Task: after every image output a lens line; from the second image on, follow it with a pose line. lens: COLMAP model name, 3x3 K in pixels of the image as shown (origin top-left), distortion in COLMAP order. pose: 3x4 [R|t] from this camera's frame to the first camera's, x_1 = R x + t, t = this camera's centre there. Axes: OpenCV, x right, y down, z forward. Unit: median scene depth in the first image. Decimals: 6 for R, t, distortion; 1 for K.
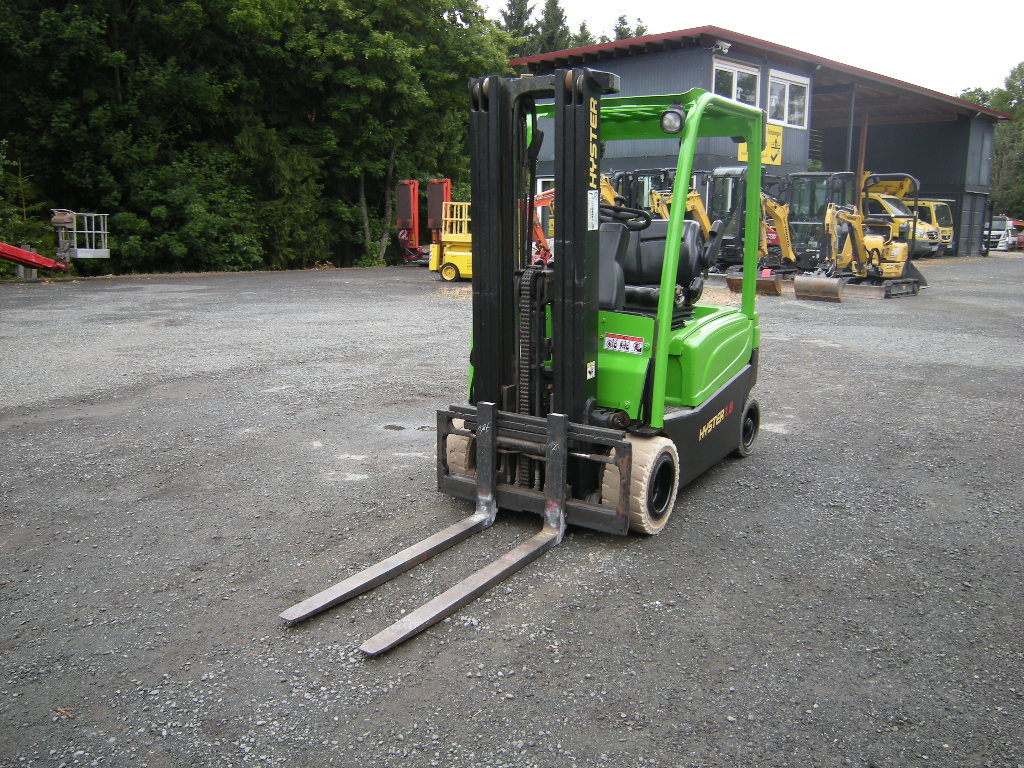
lens RADIAL K [[847.3, 0, 508.2], [0, 847.3, 381.9], [0, 0, 1]] dist [-0.111842, 0.026457]
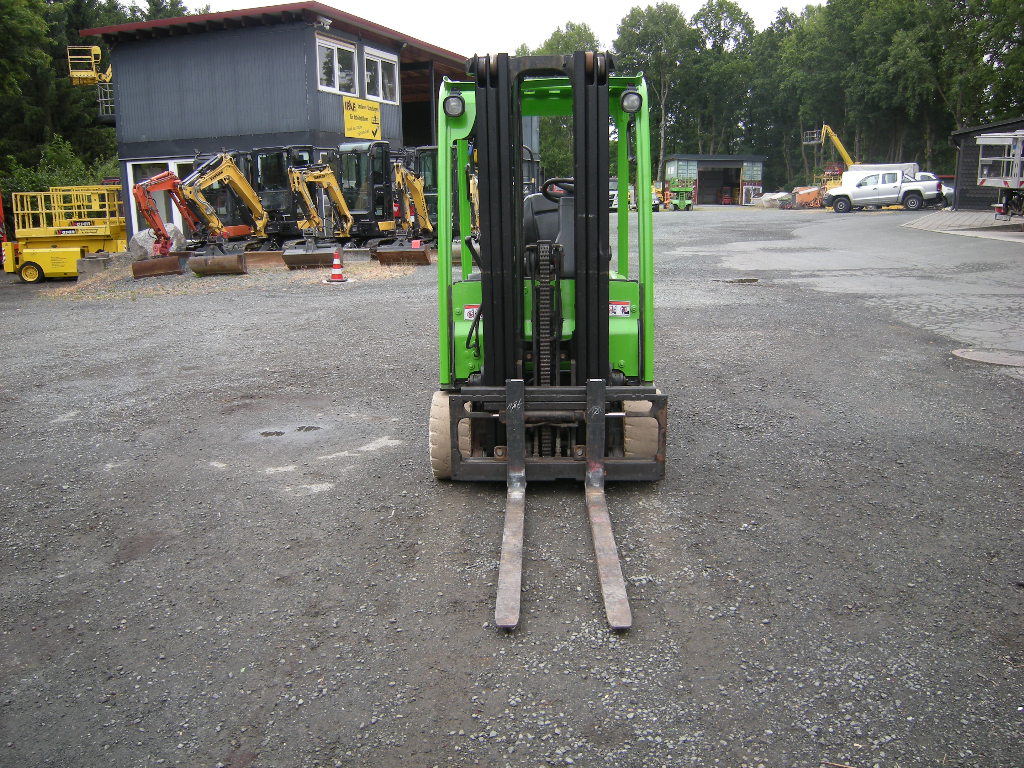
lens RADIAL K [[846.6, 0, 512.0], [0, 846.6, 384.0], [0, 0, 1]] dist [-0.127407, 0.064497]
pose [[0.858485, -0.141840, 0.492833, -0.074843], [0.127304, 0.989853, 0.063129, -0.004883], [-0.496786, 0.008544, 0.867831, 0.018812]]
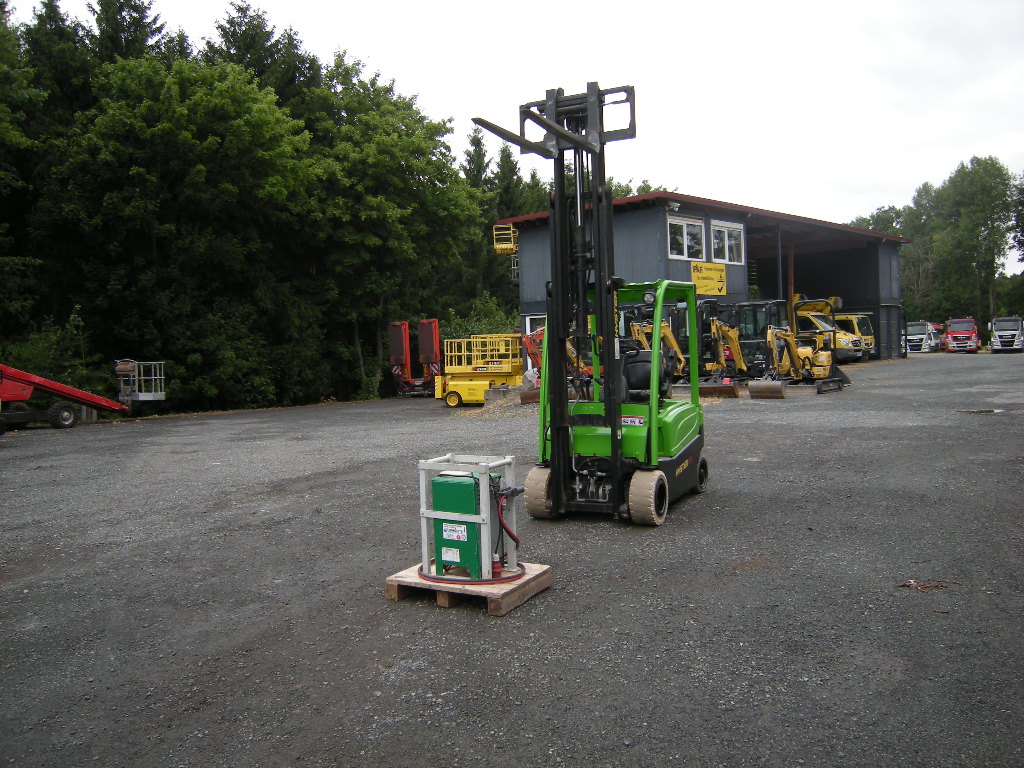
lens RADIAL K [[846.6, 0, 512.0], [0, 846.6, 384.0], [0, 0, 1]] dist [-0.127407, 0.064497]
pose [[0.996563, -0.053725, 0.063062, -0.062020], [0.062586, 0.986976, -0.148195, 0.027587], [-0.054278, 0.151633, 0.986945, -0.157451]]
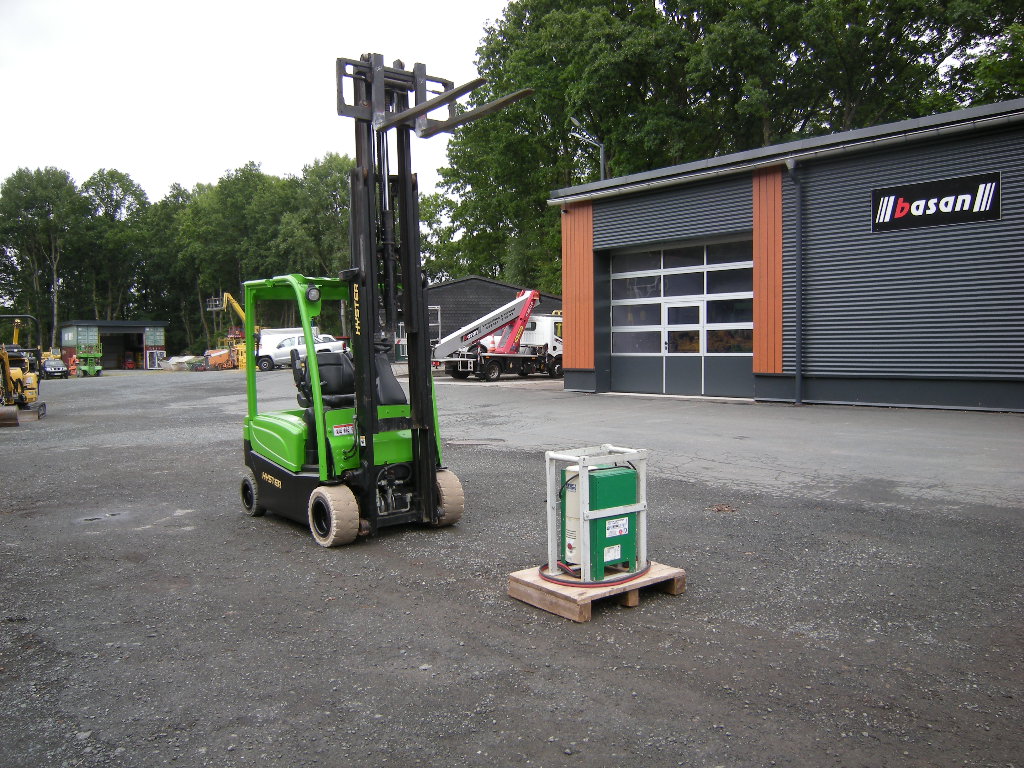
lens RADIAL K [[846.6, 0, 512.0], [0, 846.6, 384.0], [0, 0, 1]] dist [-0.127407, 0.064497]
pose [[0.327208, -0.065396, 0.942687, -0.234682], [0.209810, 0.977729, -0.004999, -0.001358], [-0.921365, 0.199421, 0.333642, -0.012585]]
